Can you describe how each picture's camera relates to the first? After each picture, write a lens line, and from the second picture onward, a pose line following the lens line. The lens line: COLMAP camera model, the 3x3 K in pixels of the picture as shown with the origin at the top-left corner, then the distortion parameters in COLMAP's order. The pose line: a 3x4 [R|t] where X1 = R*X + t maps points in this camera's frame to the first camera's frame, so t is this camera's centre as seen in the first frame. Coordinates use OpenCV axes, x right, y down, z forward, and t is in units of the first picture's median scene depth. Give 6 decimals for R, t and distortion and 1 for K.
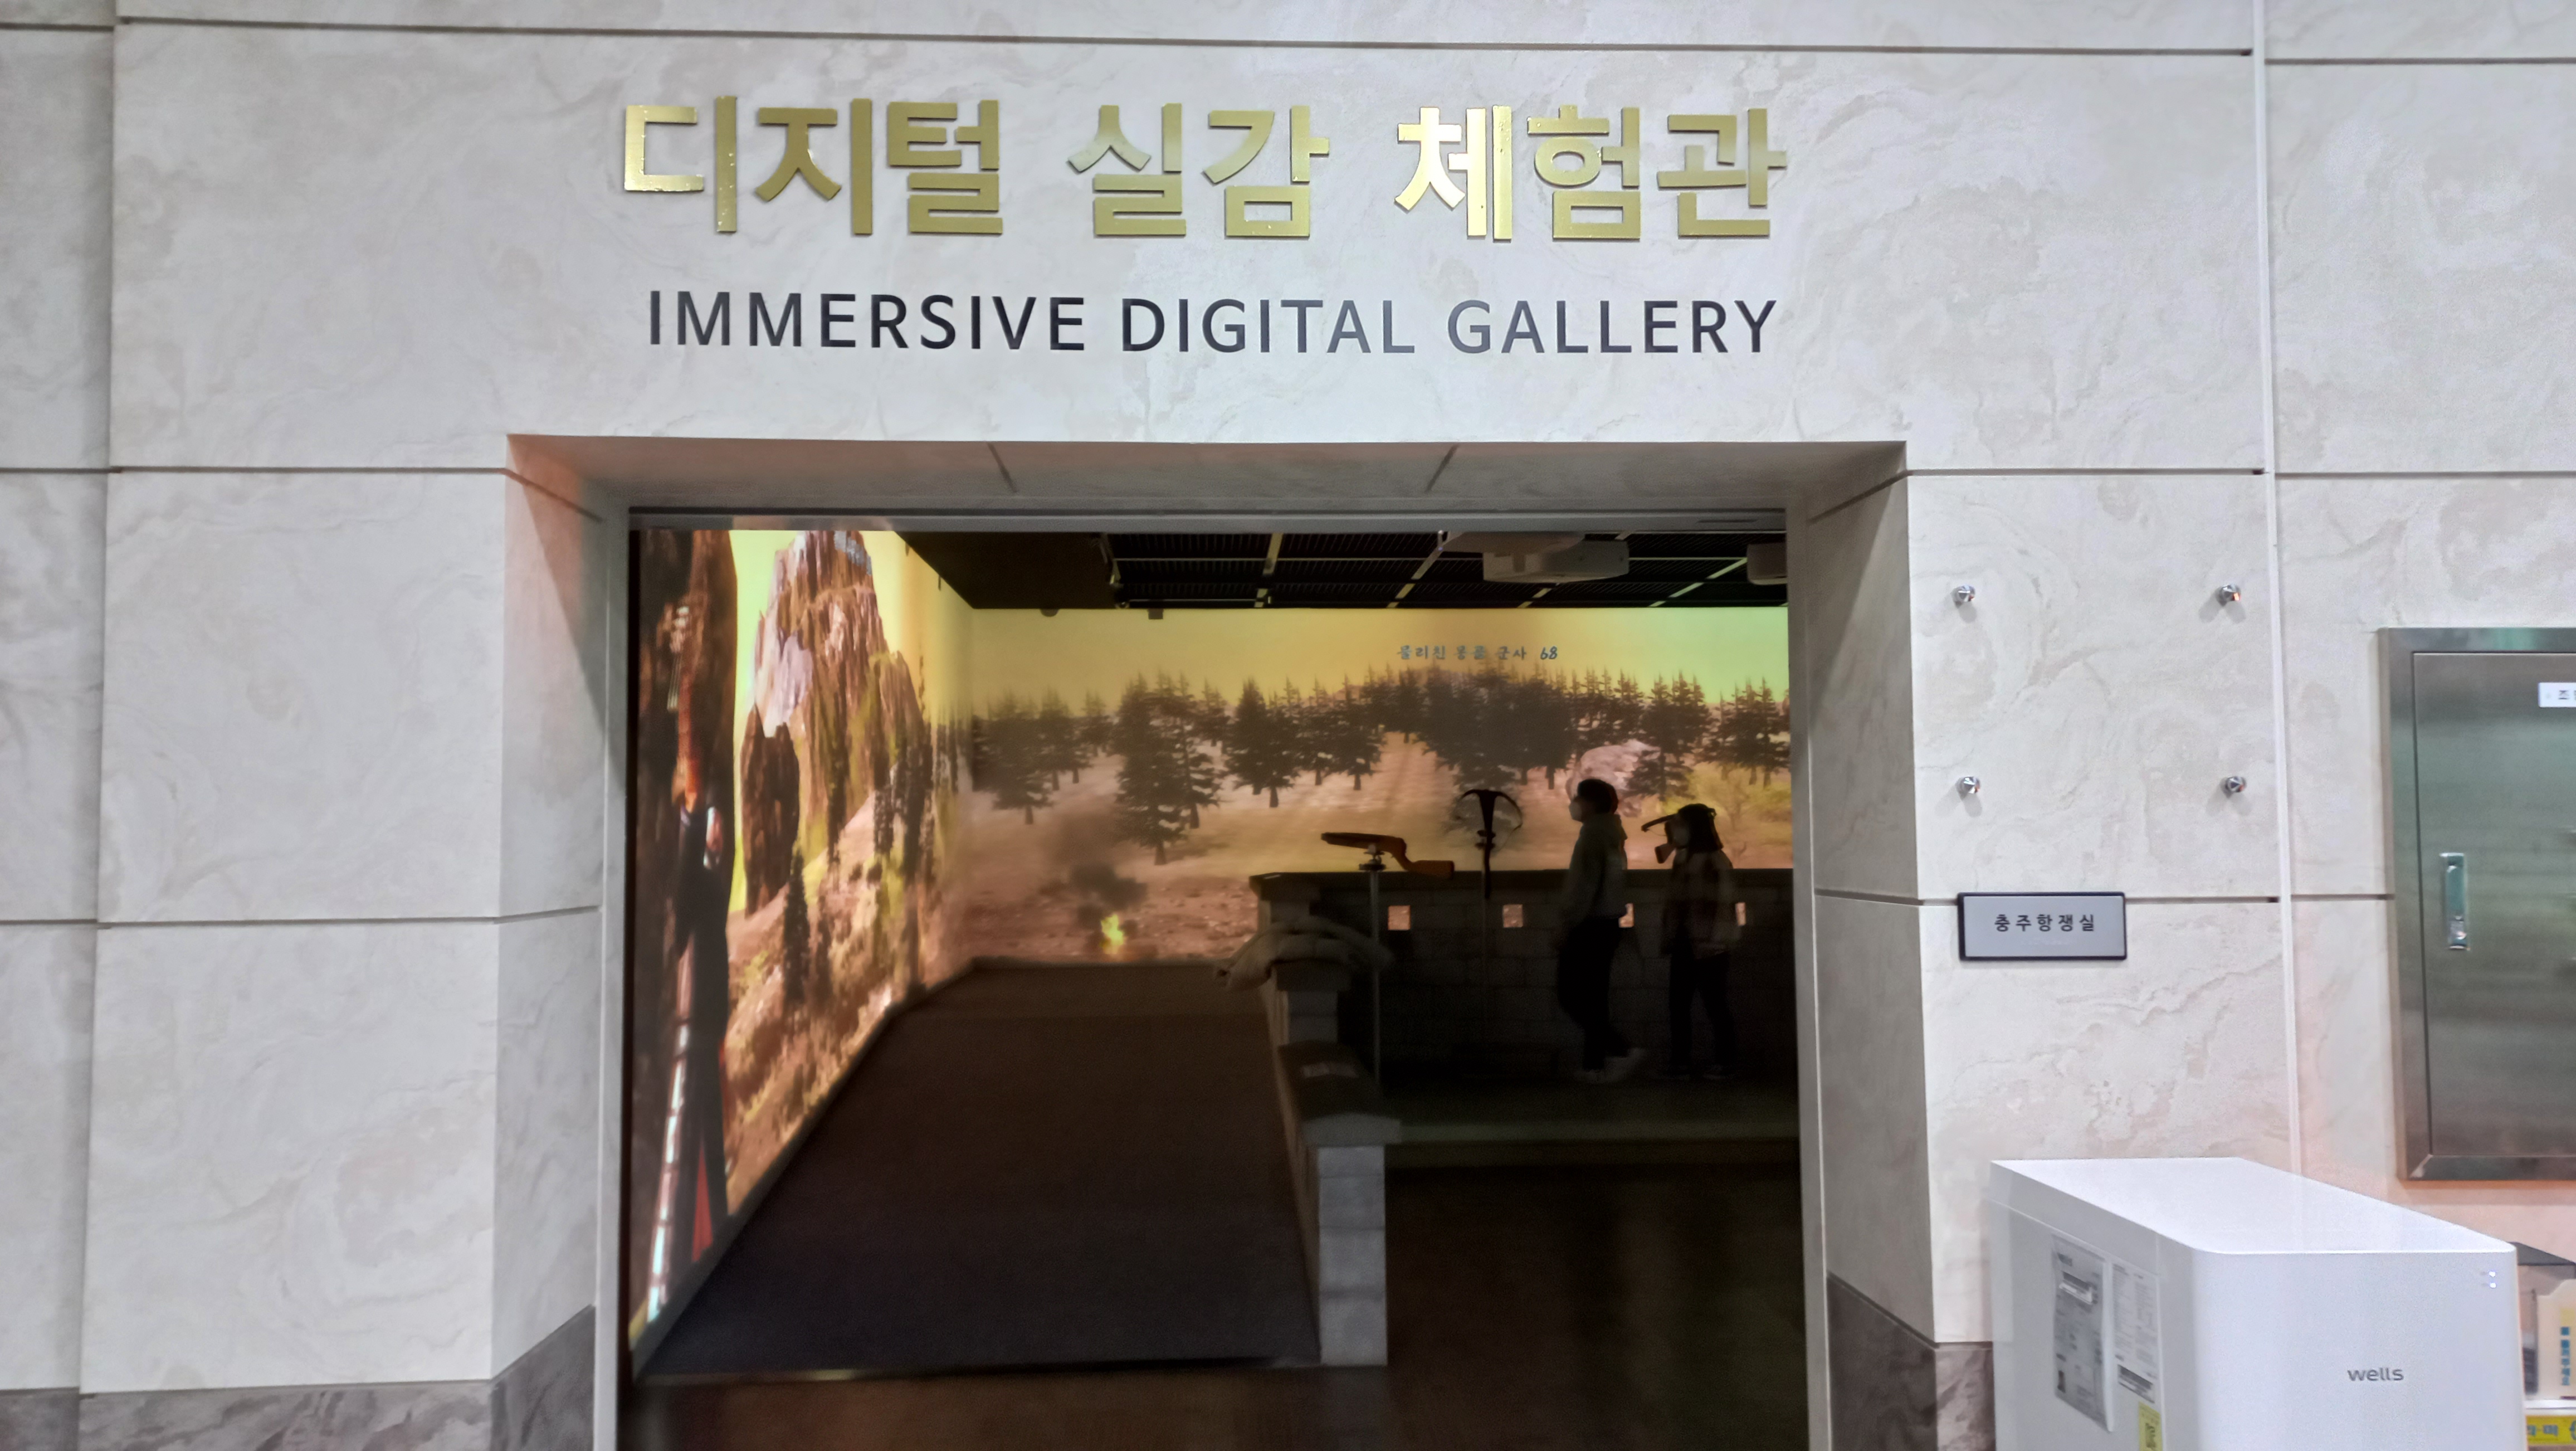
lens RADIAL K [[1834.4, 0, 1288.1], [0, 1834.4, 726.1], [0, 0, 1]] dist [0.027099, -0.009936]
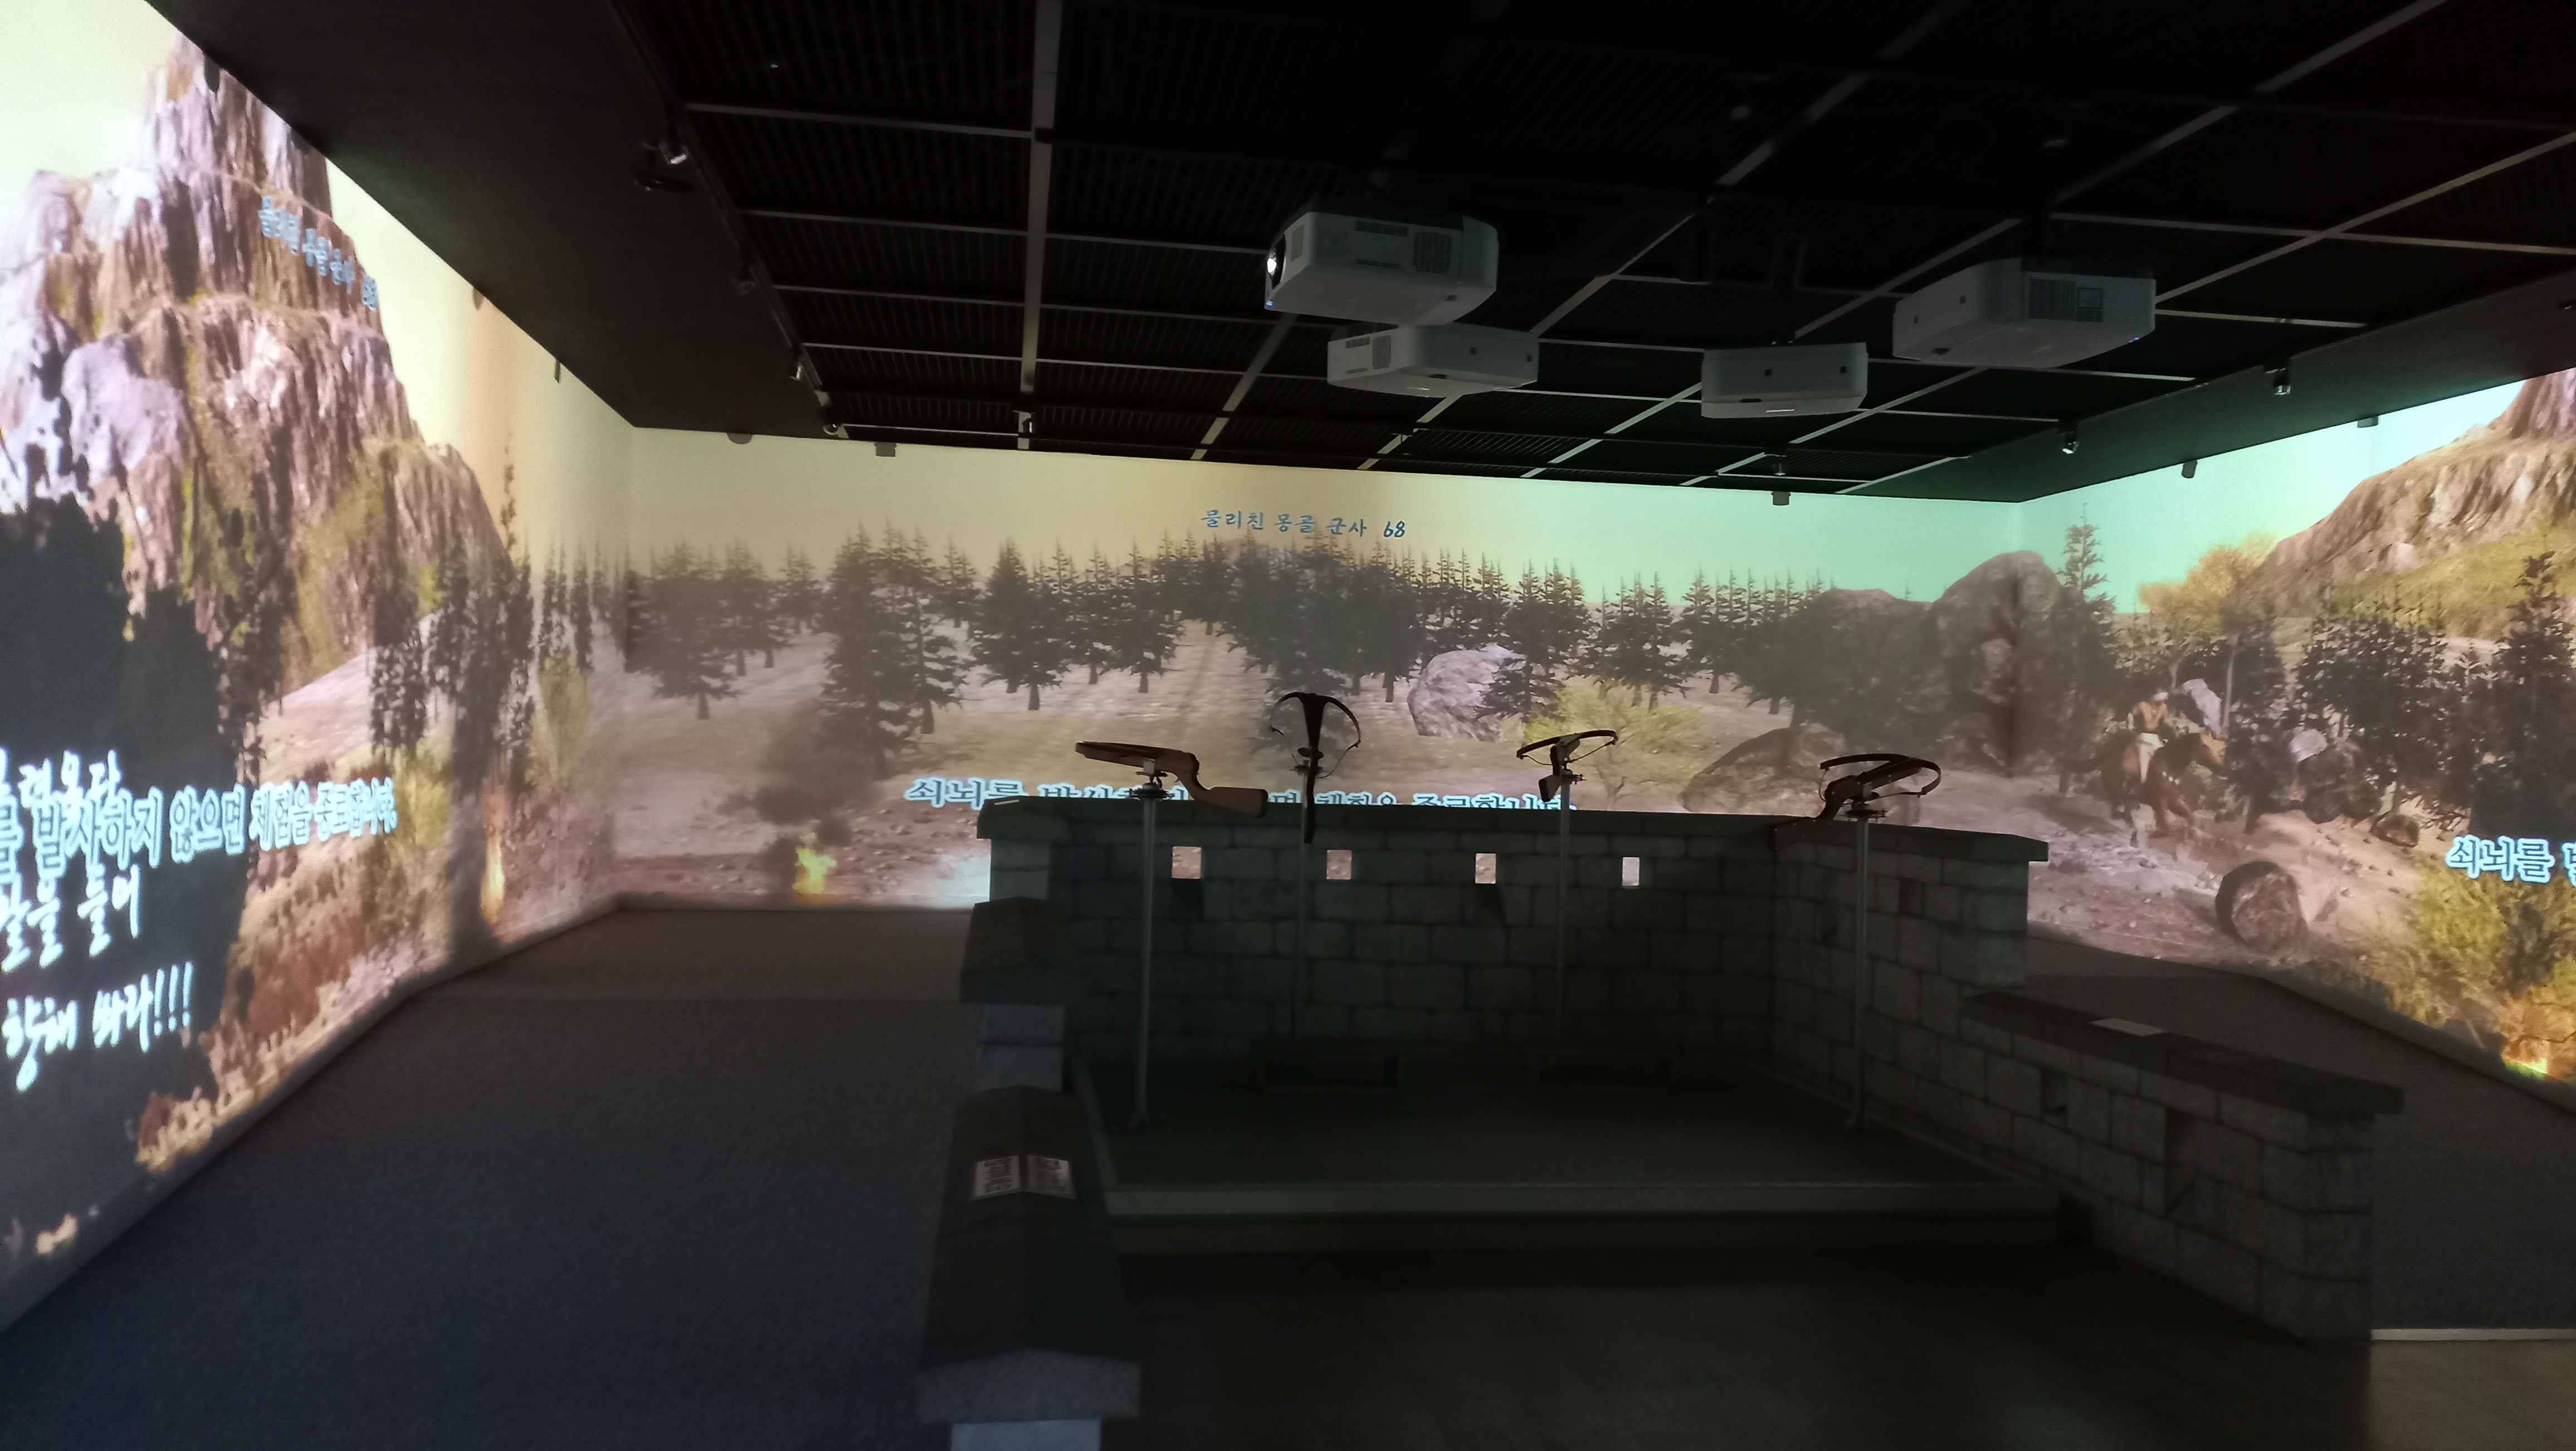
lens RADIAL K [[1834.4, 0, 1289.3], [0, 1834.4, 730.4], [0, 0, 1]] dist [0.027099, -0.009936]
pose [[0.993589, 0.039157, 0.106058, 0.017907], [-0.043785, 0.998172, 0.041663, 0.016169], [-0.104233, -0.046040, 0.993487, 0.227015]]
